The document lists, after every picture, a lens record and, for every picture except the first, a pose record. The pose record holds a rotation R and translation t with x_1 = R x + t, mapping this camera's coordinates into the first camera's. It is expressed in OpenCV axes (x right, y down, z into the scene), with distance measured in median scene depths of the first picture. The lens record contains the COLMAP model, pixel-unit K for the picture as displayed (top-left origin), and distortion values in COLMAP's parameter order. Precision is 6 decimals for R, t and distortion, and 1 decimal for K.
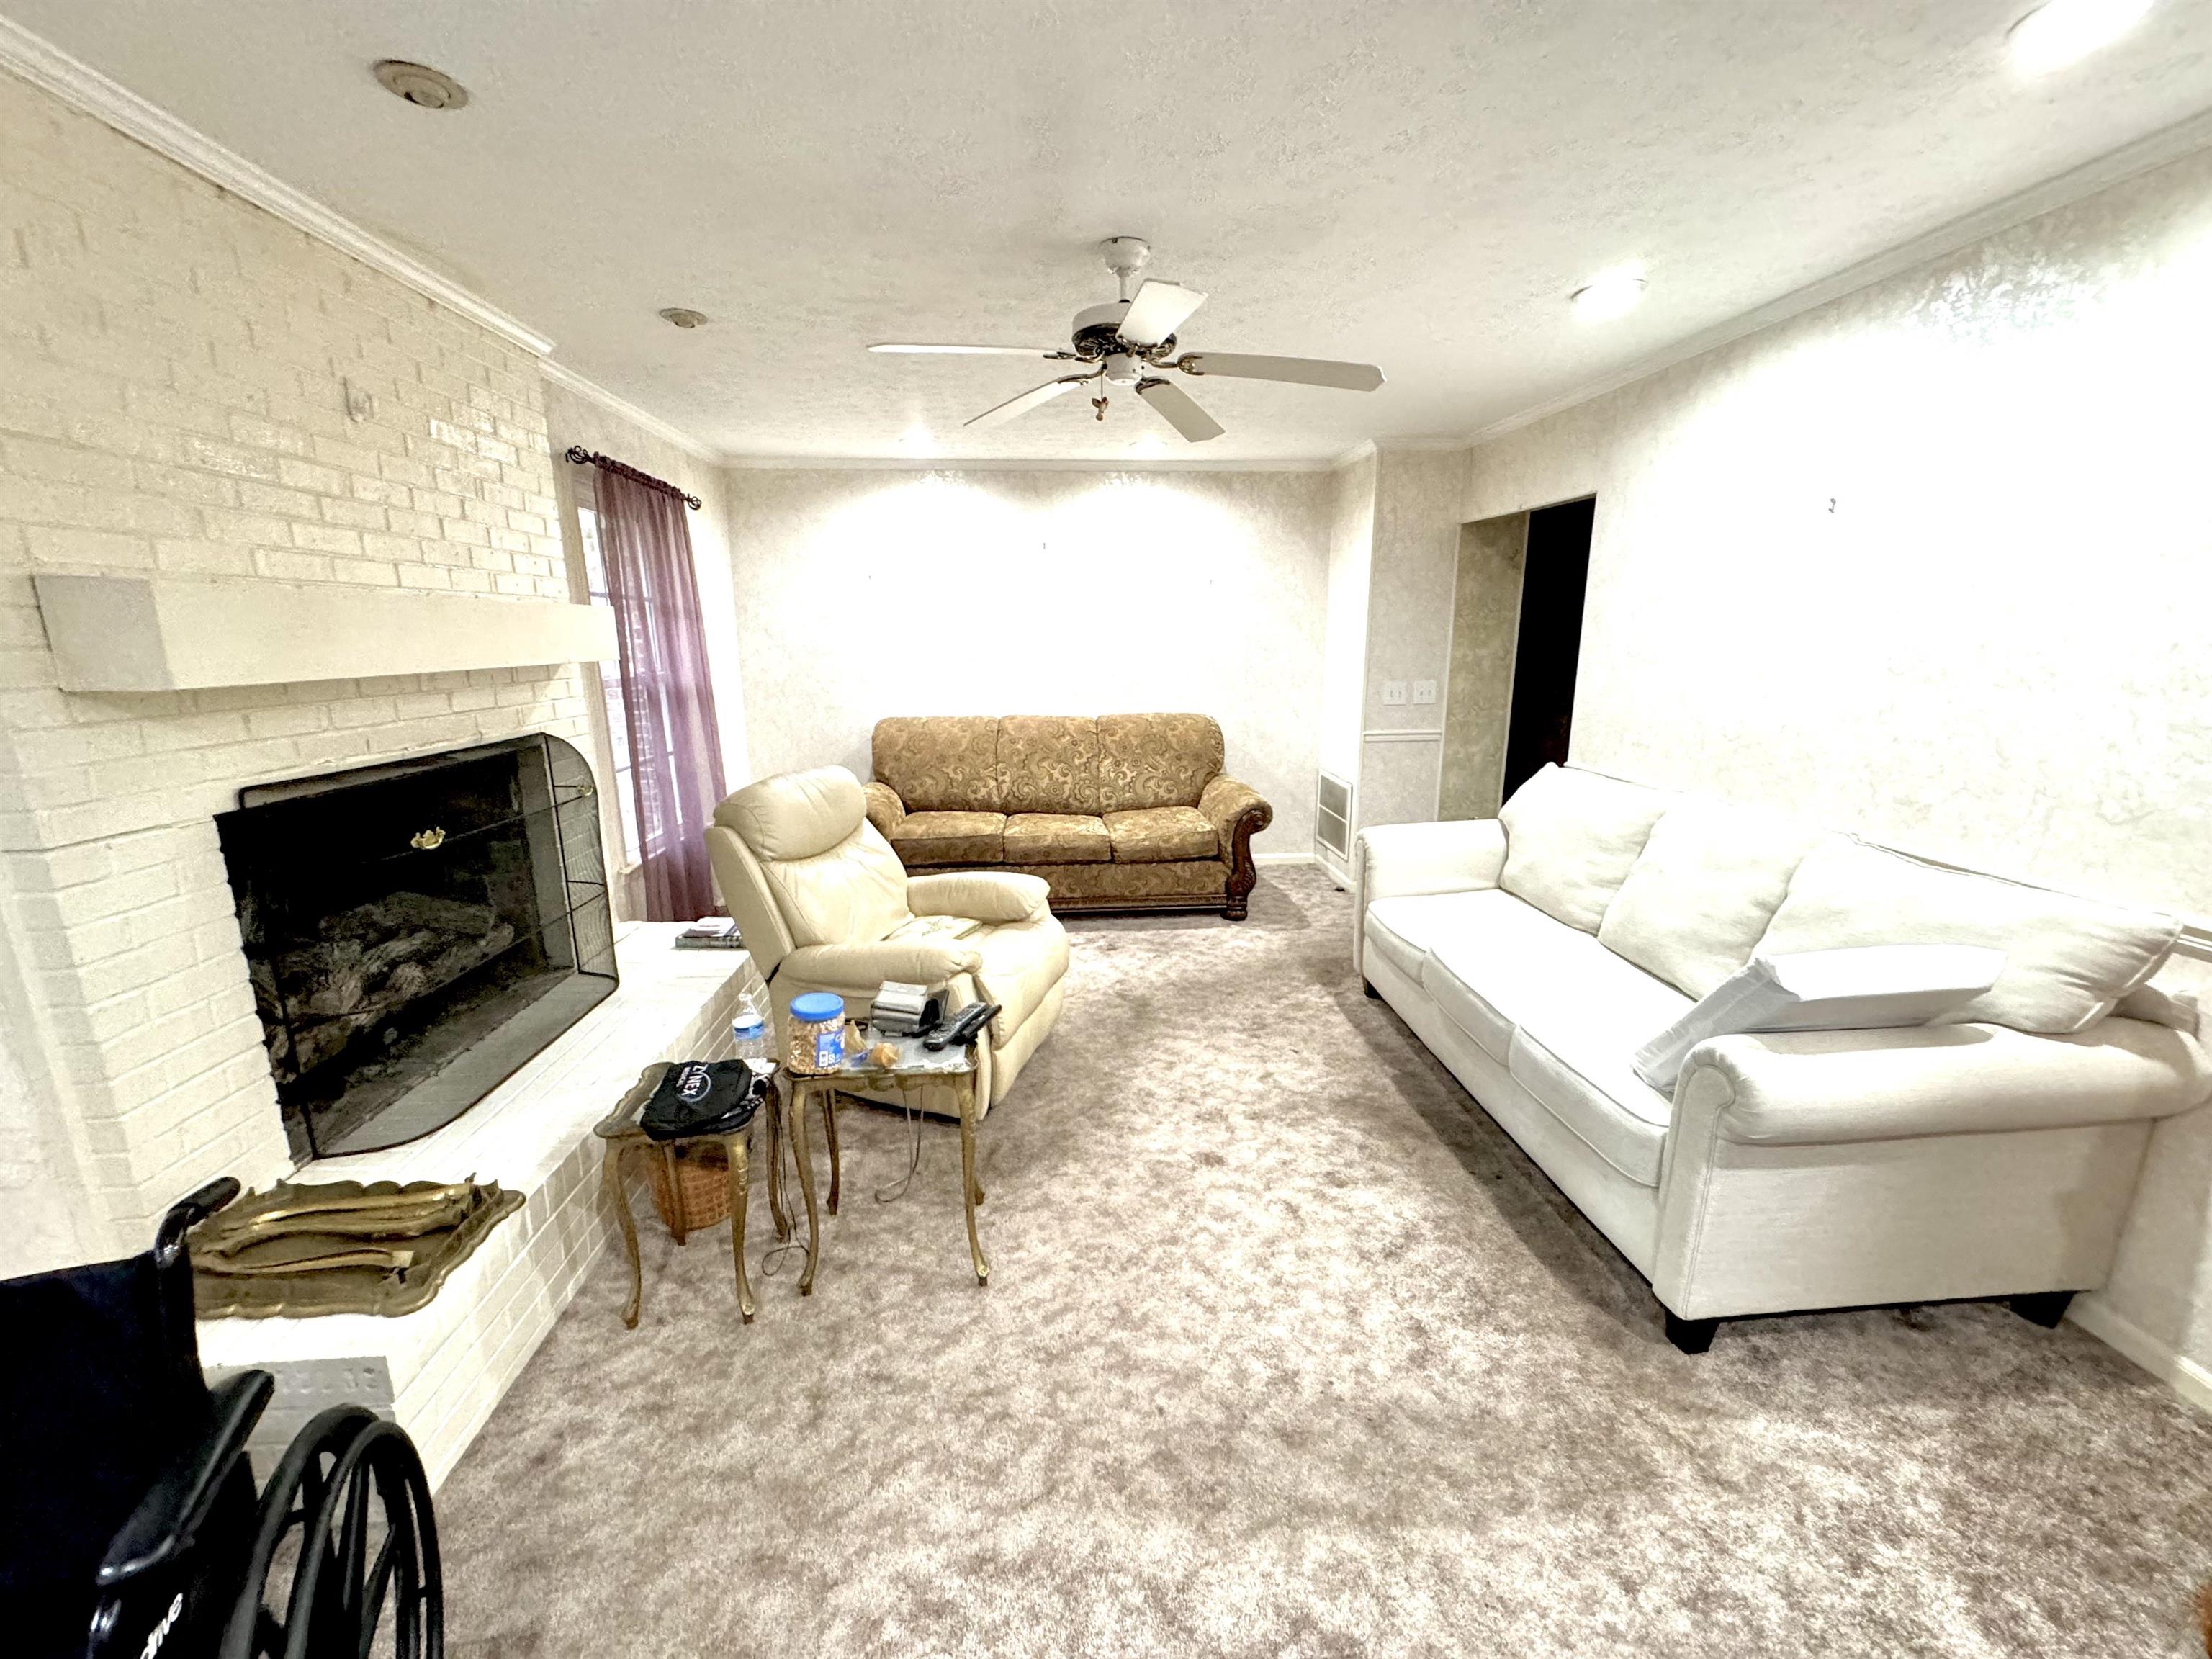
lens RADIAL K [[882.8, 0, 1103.0], [0, 882.8, 829.5], [0, 0, 1]] dist [-0.001160, -0.000140]
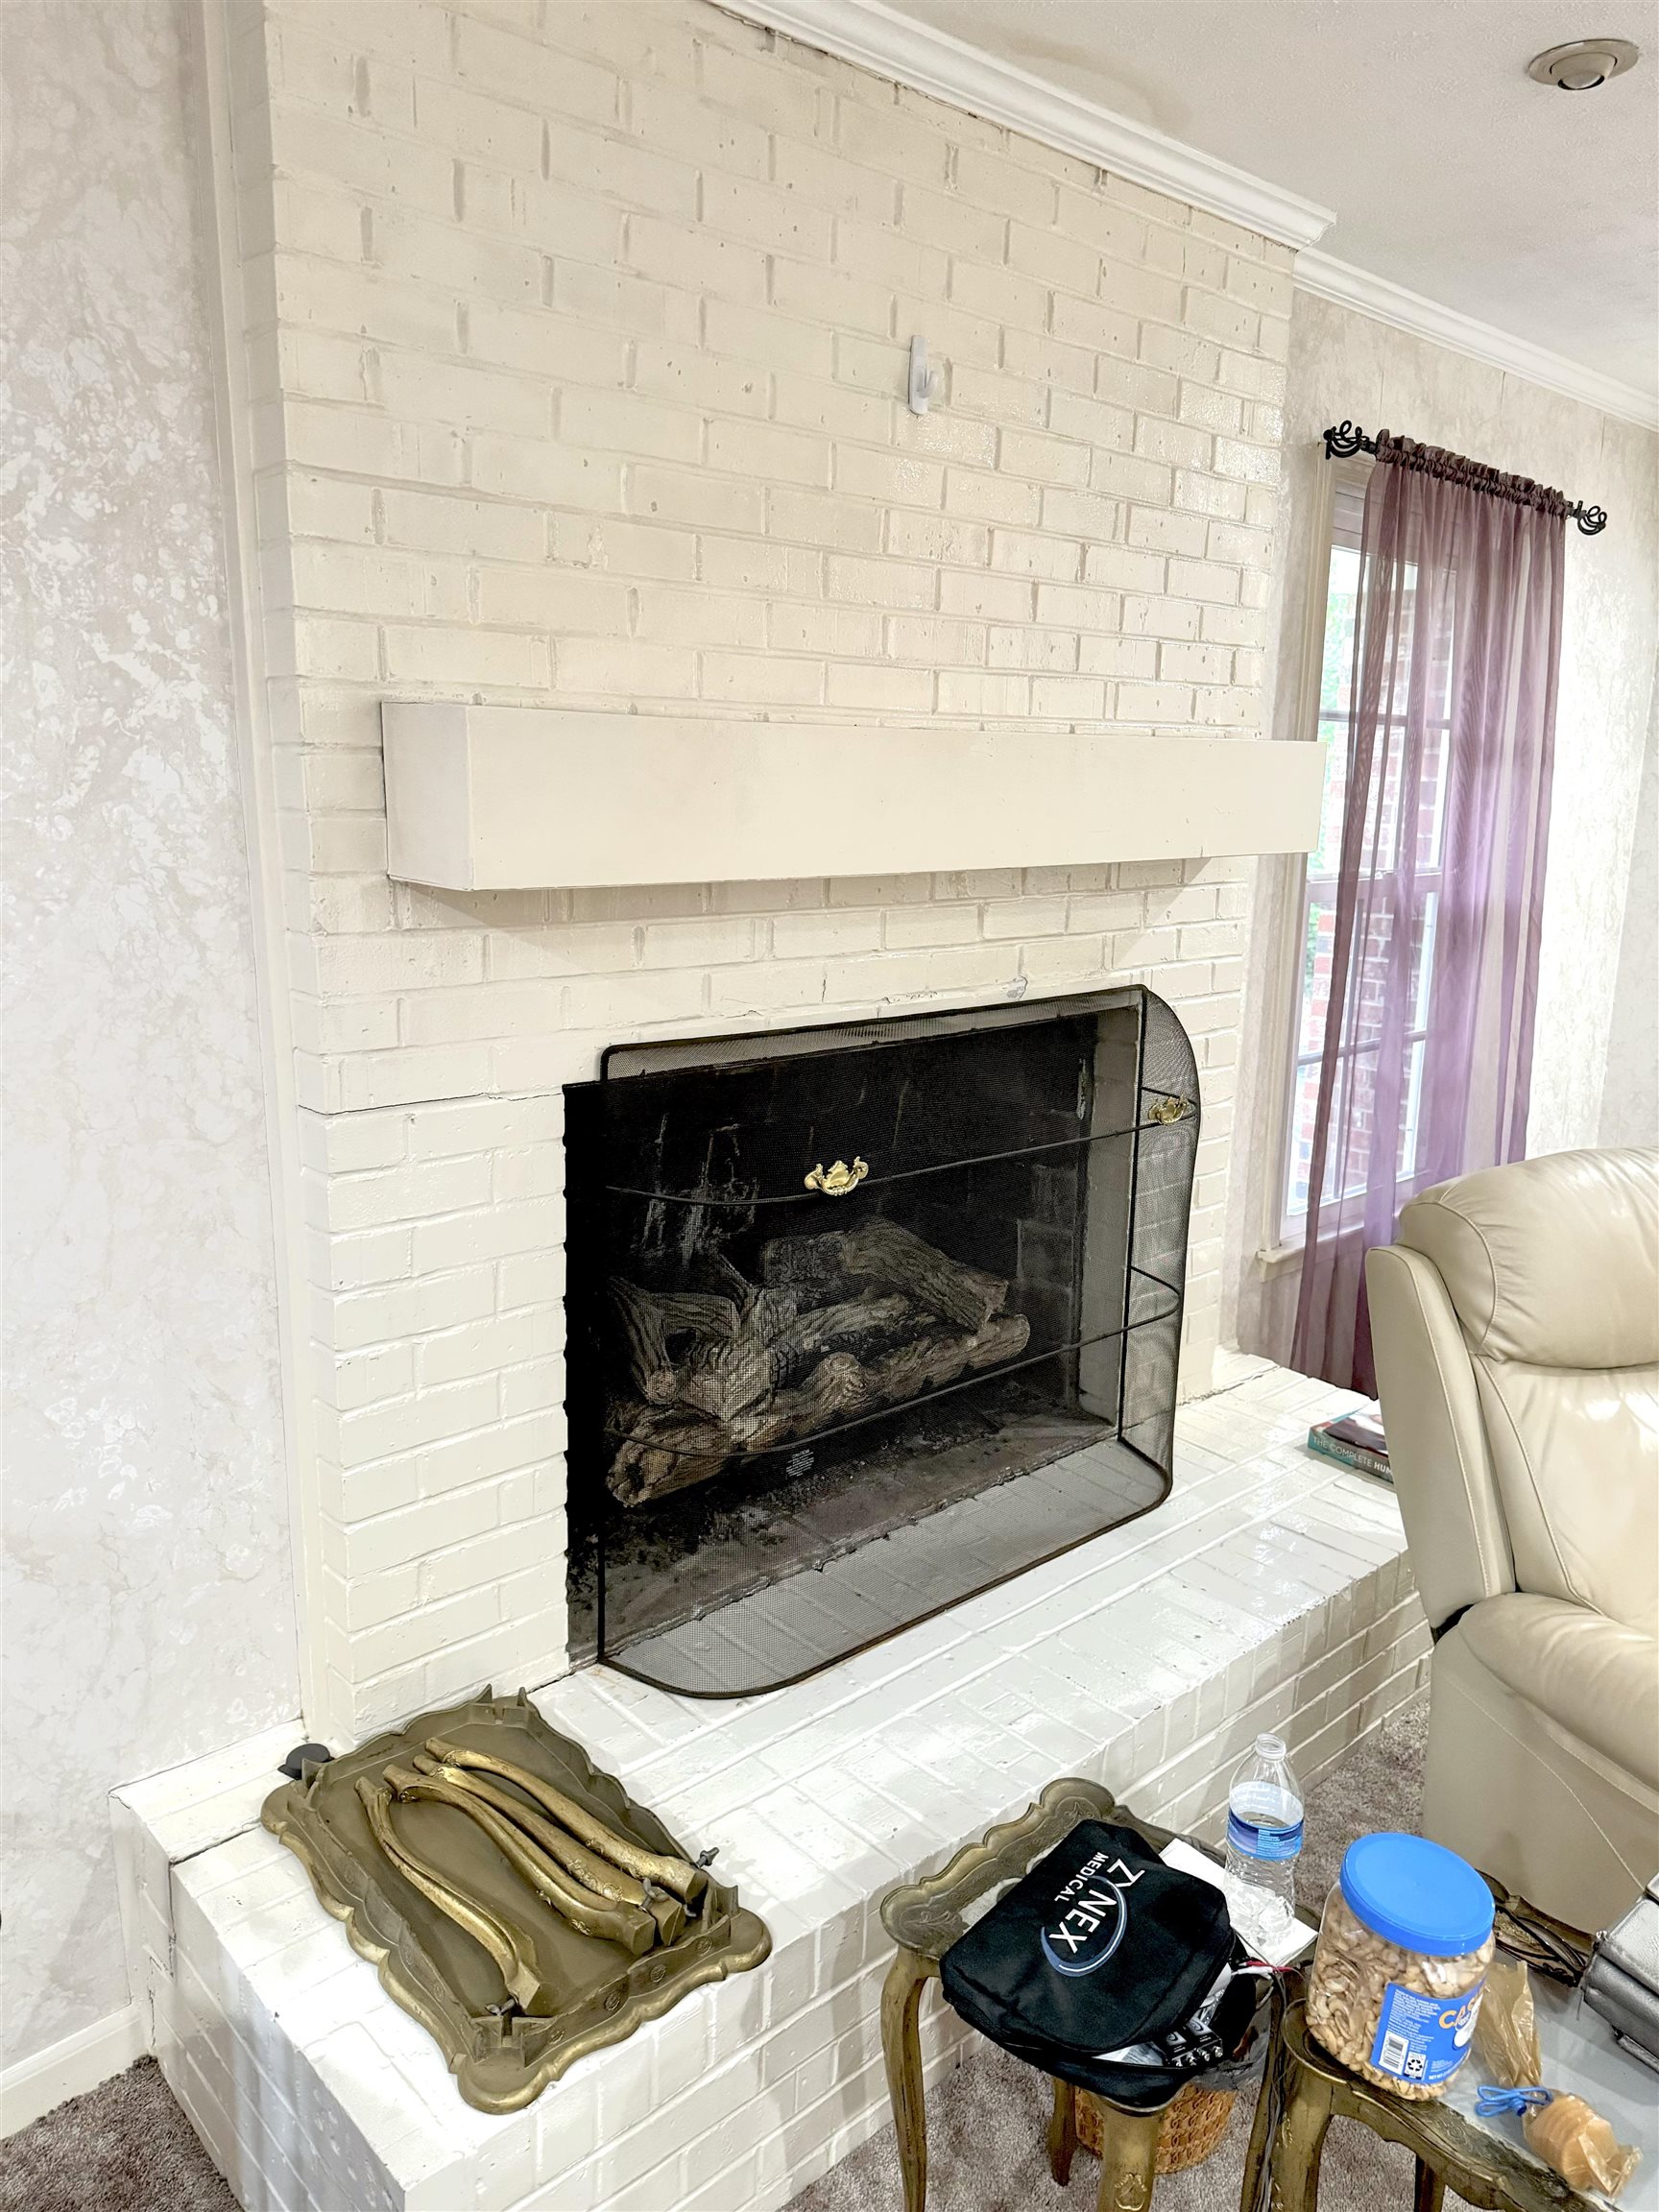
lens RADIAL K [[1568.8, 0, 824.9], [0, 1568.8, 1098.5], [0, 0, 1]] dist [0.041891, -0.038794]
pose [[0.625660, 0.181942, -0.758582, -0.038321], [-0.194934, 0.978036, 0.073800, -0.085400], [0.755348, 0.101700, 0.647385, 0.294023]]
